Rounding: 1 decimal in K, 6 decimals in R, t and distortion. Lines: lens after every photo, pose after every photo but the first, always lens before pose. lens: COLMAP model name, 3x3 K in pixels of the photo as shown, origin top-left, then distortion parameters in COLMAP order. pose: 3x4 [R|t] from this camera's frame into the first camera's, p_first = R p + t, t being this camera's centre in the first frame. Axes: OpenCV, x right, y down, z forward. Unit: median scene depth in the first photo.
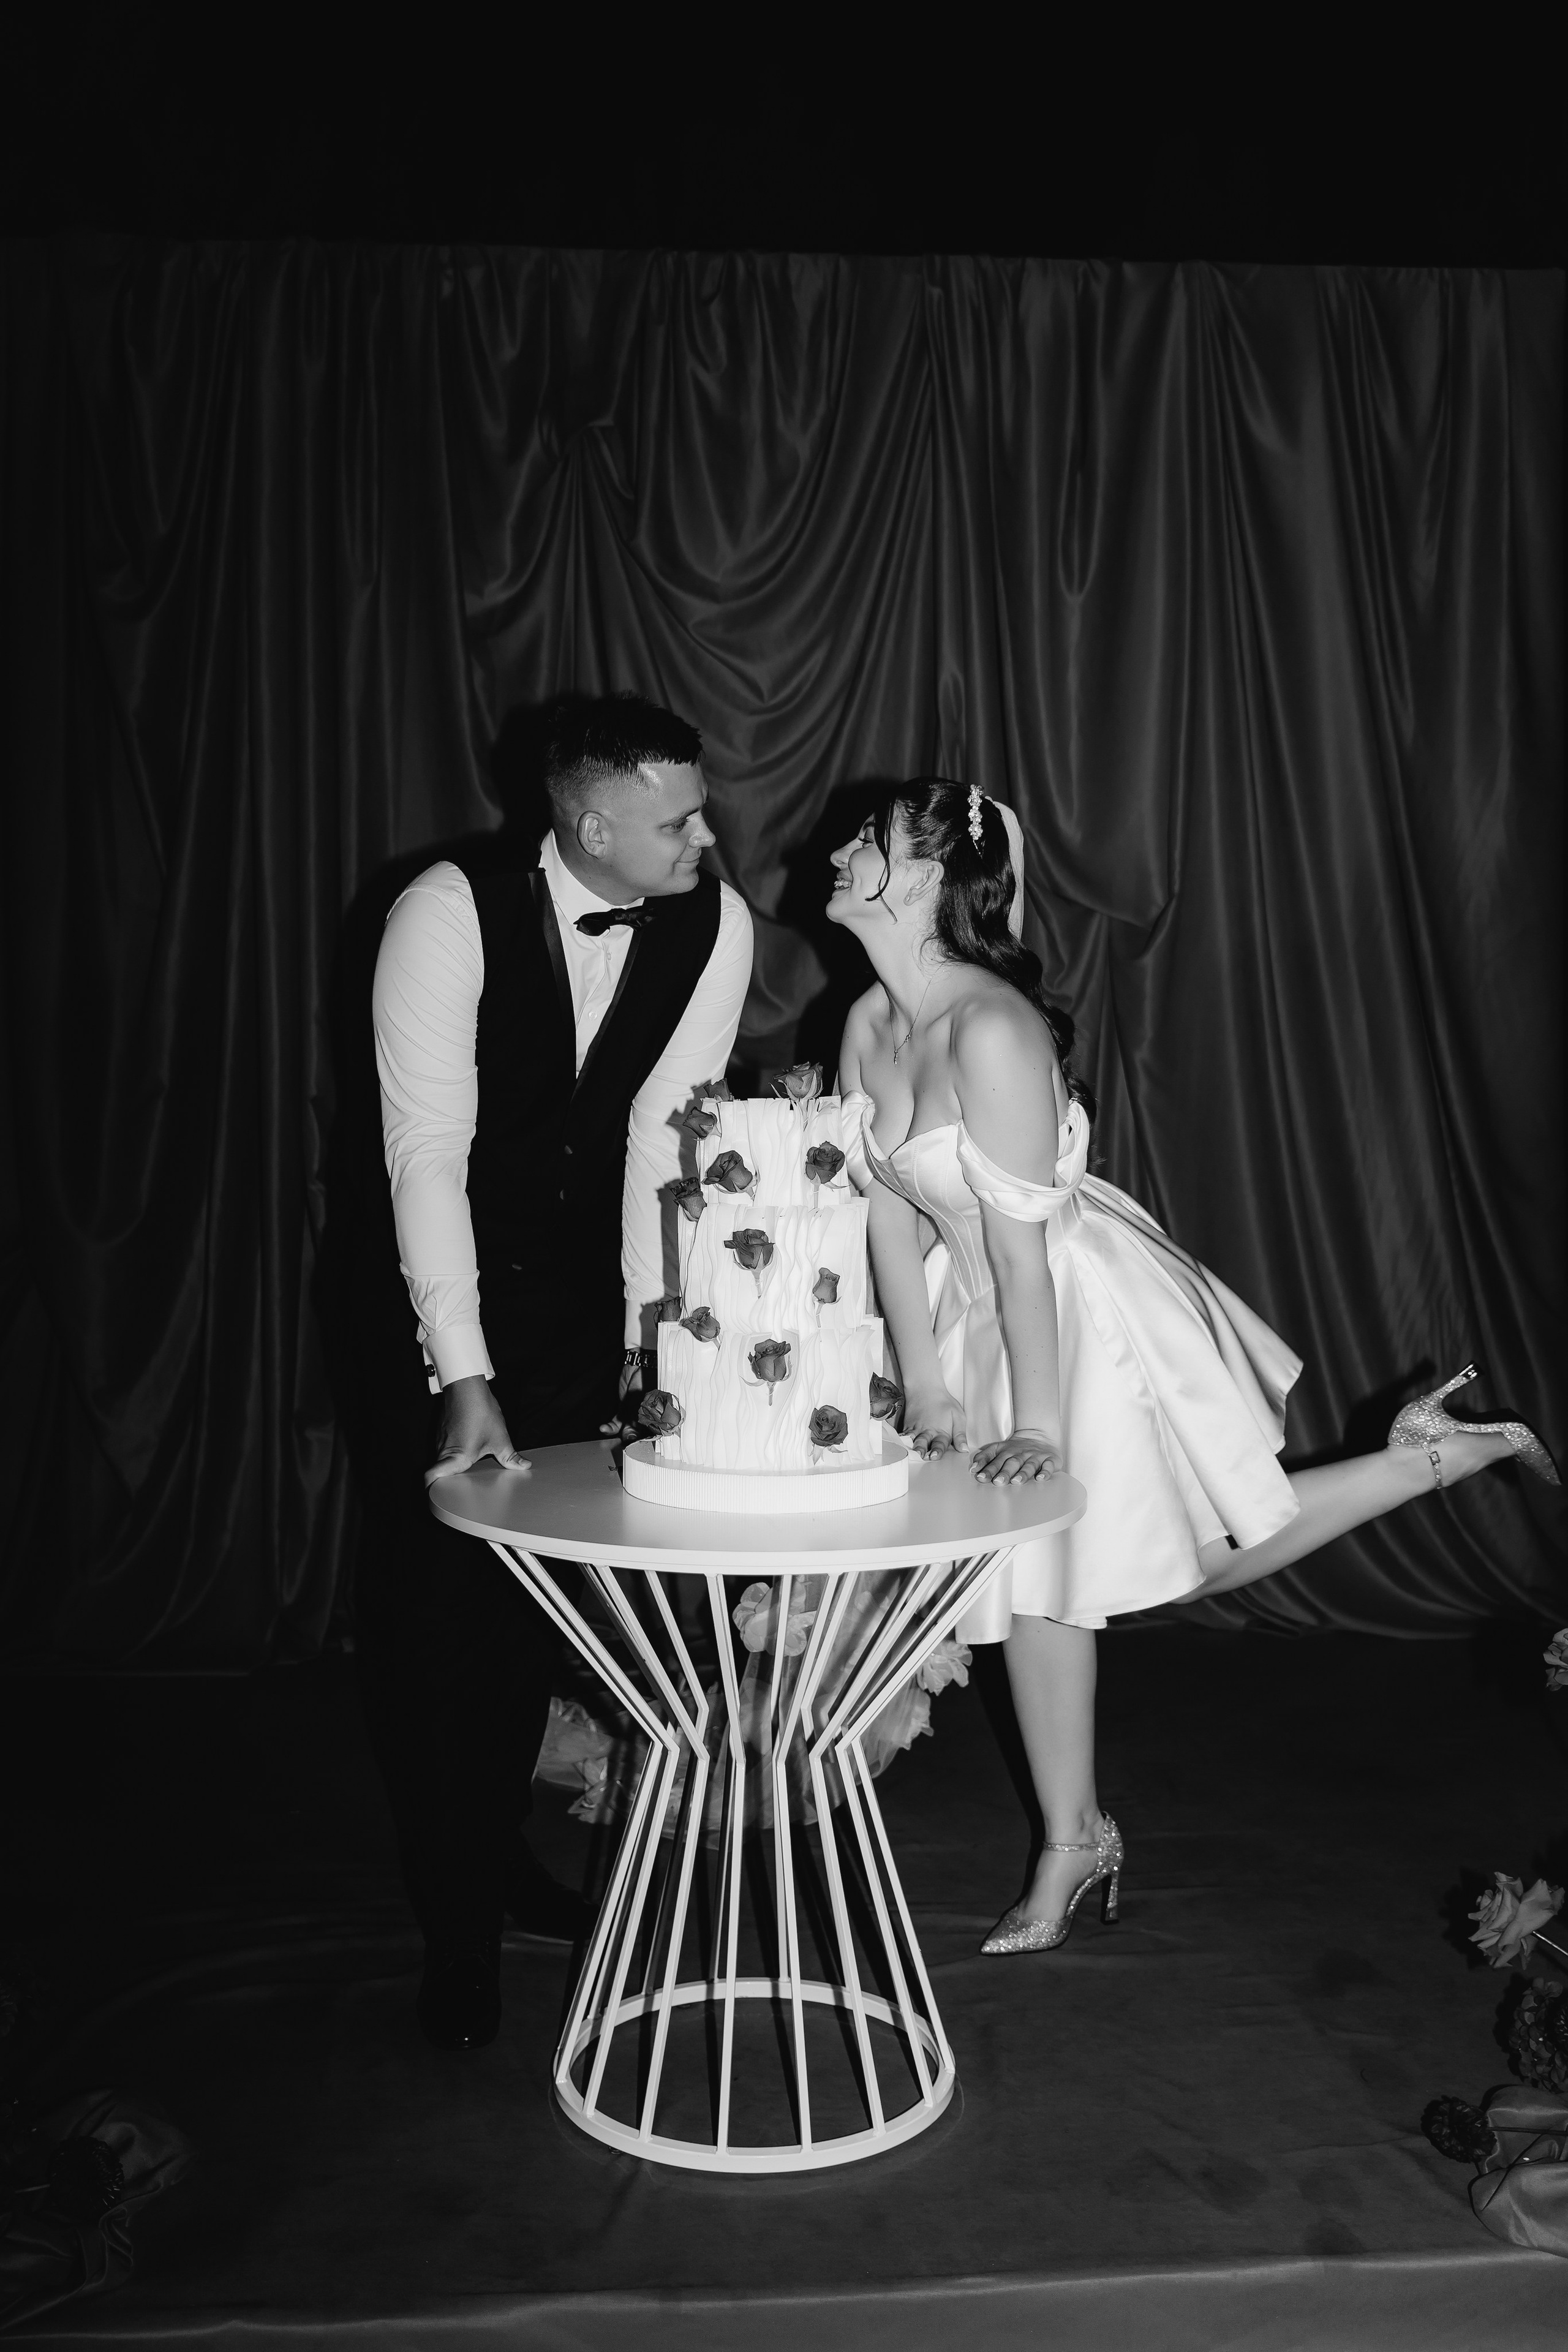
lens RADIAL K [[2200.9, 0, 770.2], [0, 2200.9, 1167.1], [0, 0, 1]] dist [0.011217, 0.000000]
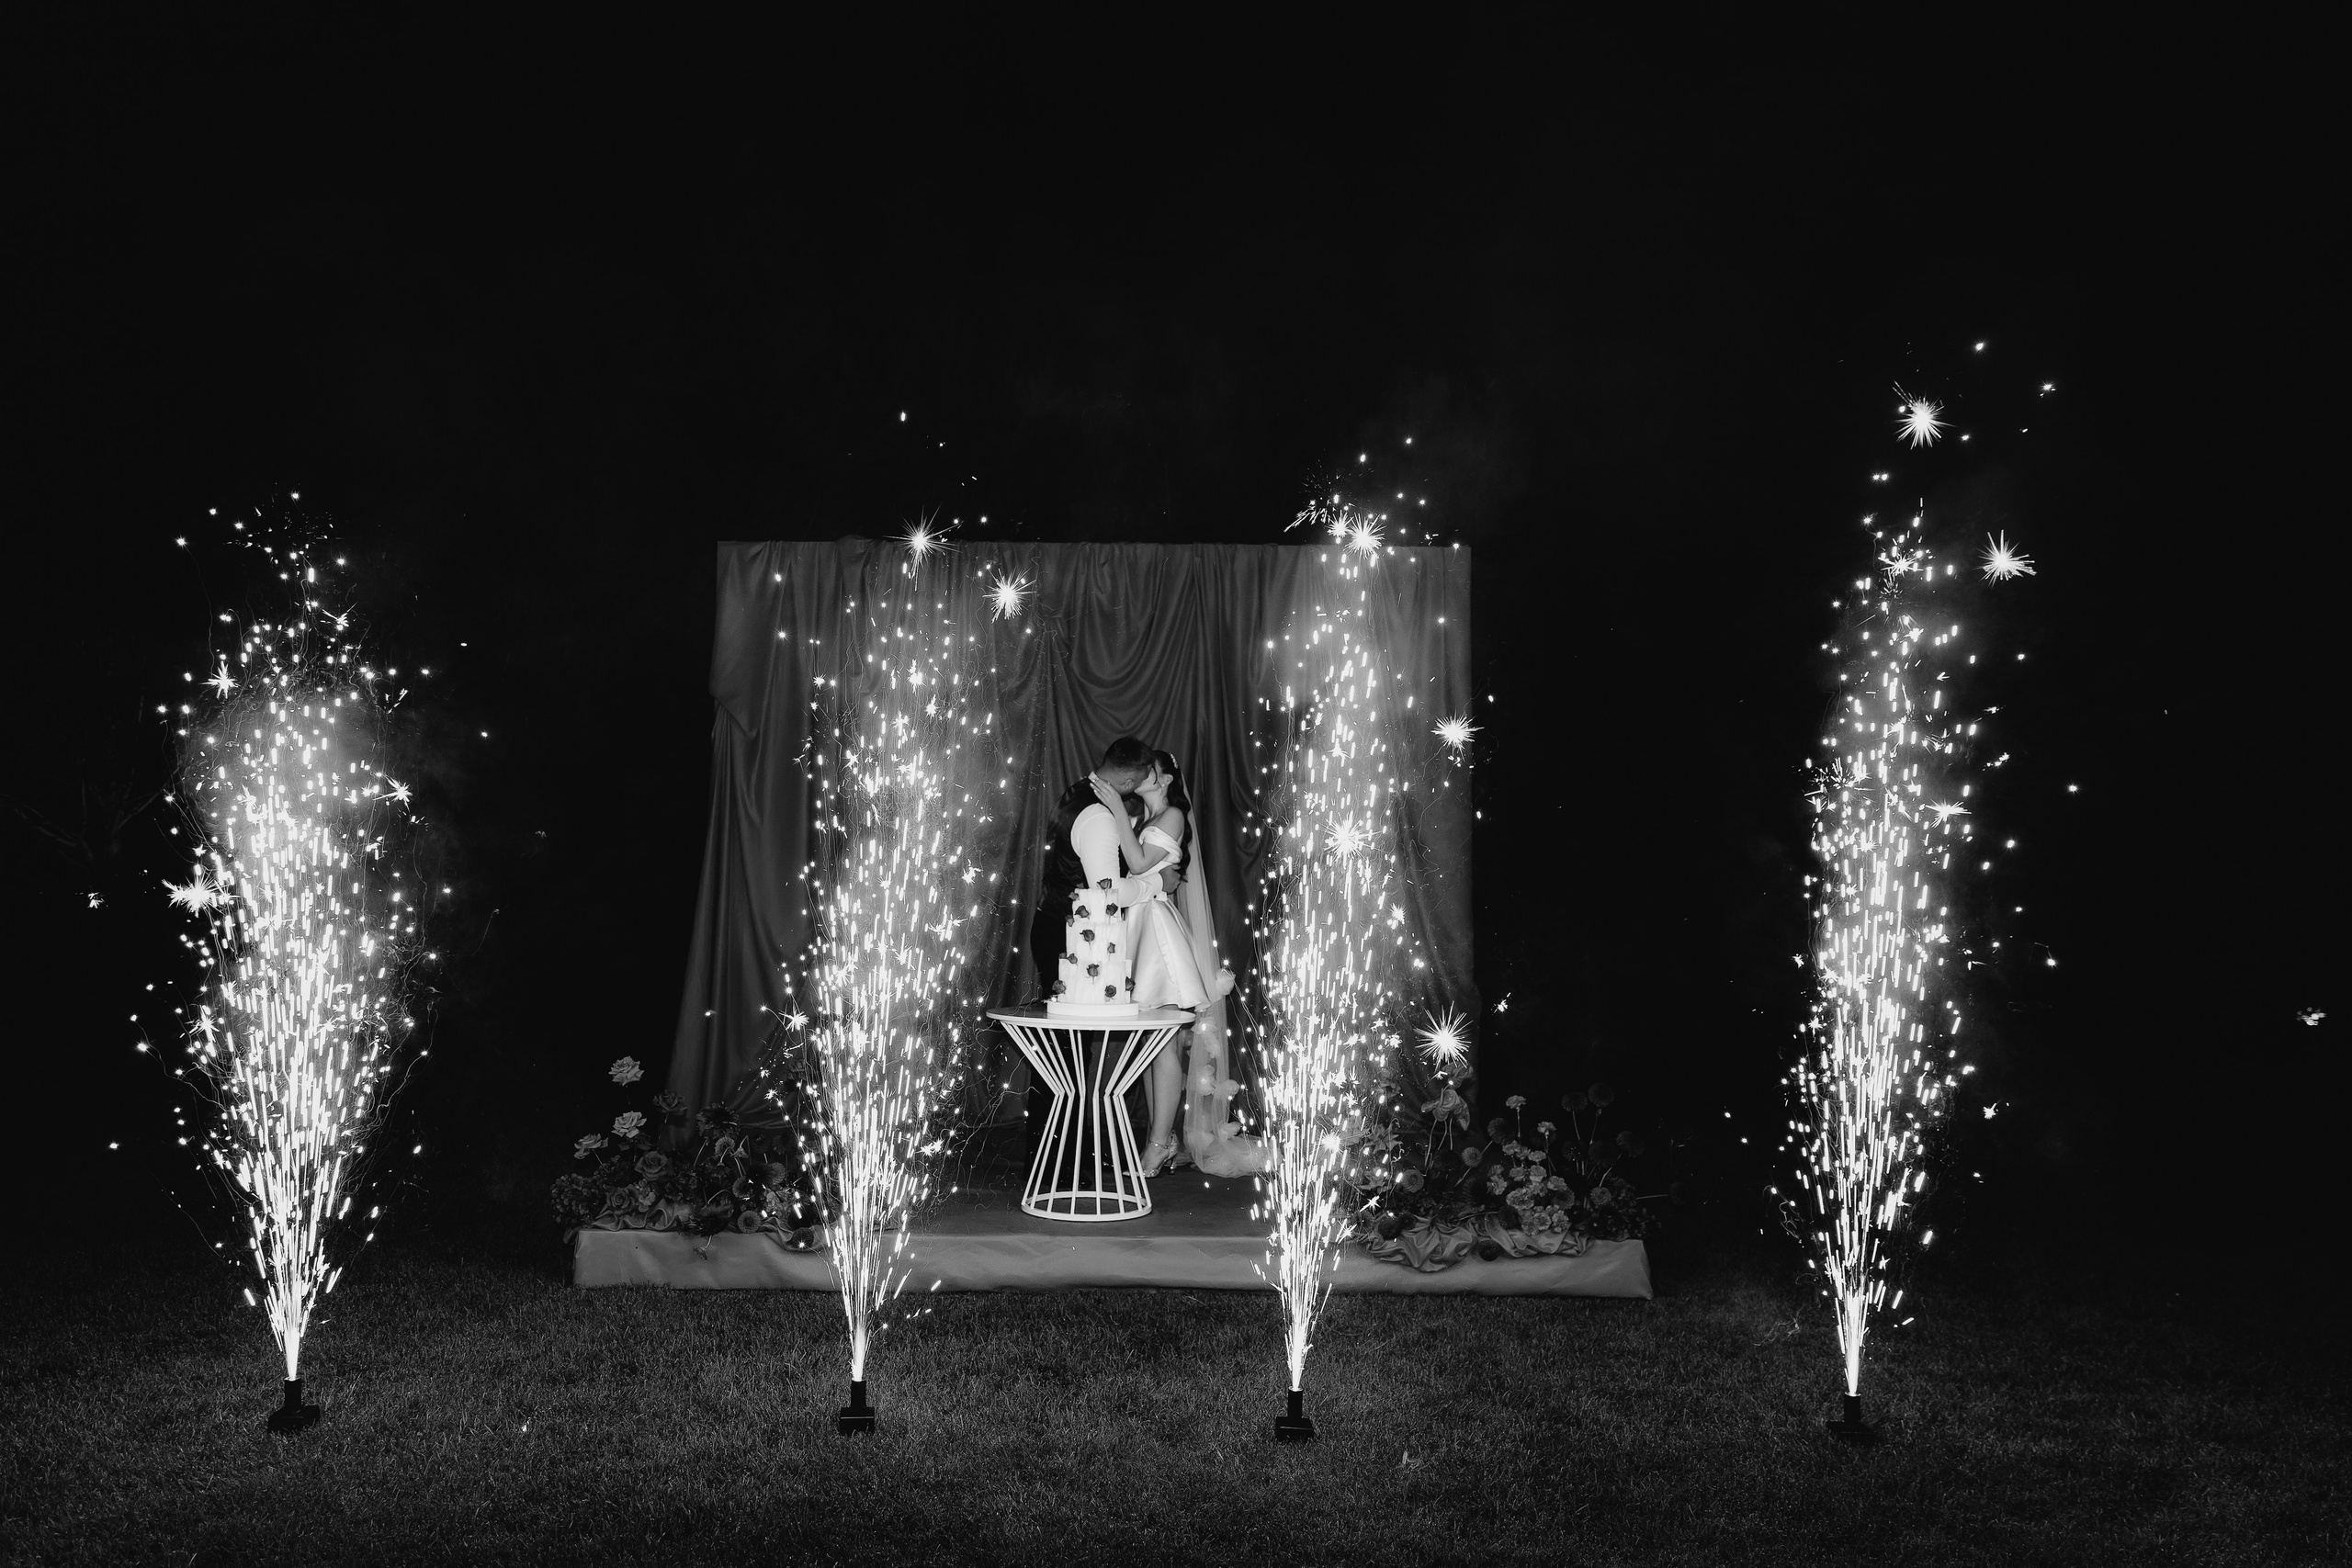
lens RADIAL K [[1590.0, 0, 1112.5], [0, 1590.0, 865.3], [0, 0, 1]] dist [0.020810, -0.005048]
pose [[0.998326, 0.014826, -0.055907, 0.151984], [-0.017988, 0.998242, -0.056479, 0.064038], [0.054971, 0.057390, 0.996837, -1.287907]]
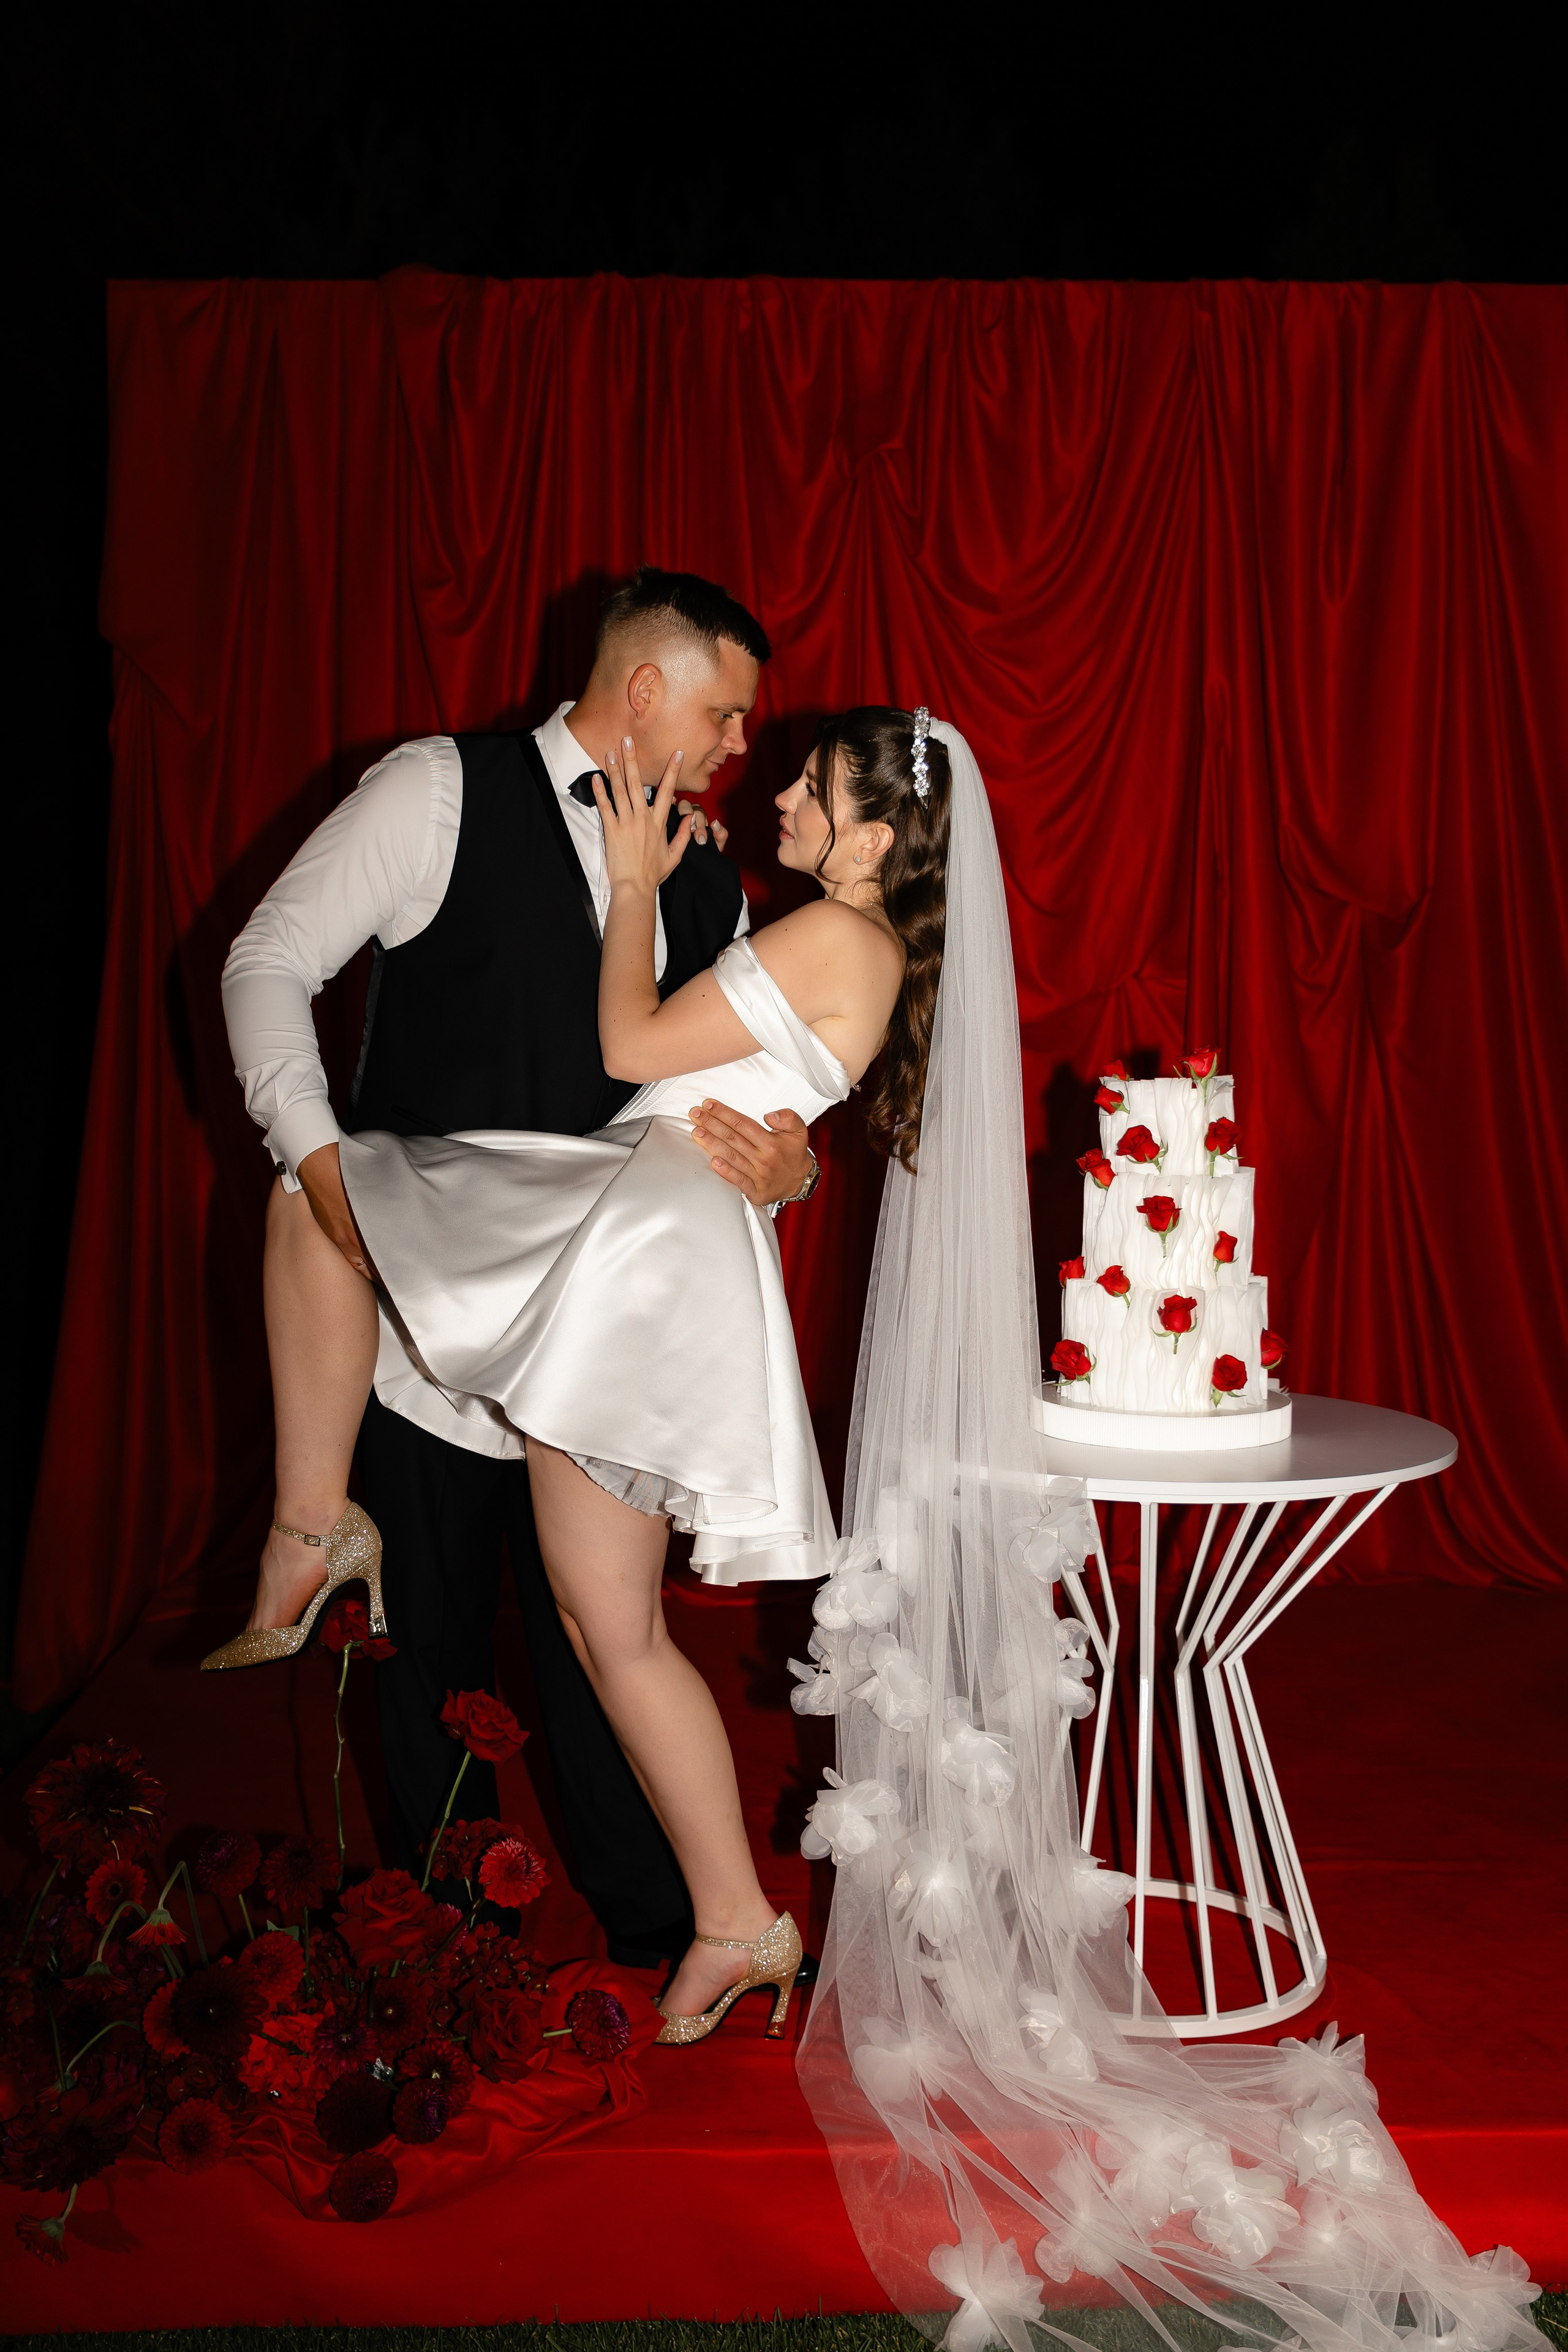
lens RADIAL K [[2200.9, 0, 771.0], [0, 2200.9, 1166.1], [0, 0, 1]] dist [0.011217, 0.000000]
pose [[0.999117, 0.003505, -0.041864, -0.155020], [-0.003297, 0.999982, 0.005046, 0.008230], [0.041881, -0.004903, 0.999111, -0.115682]]
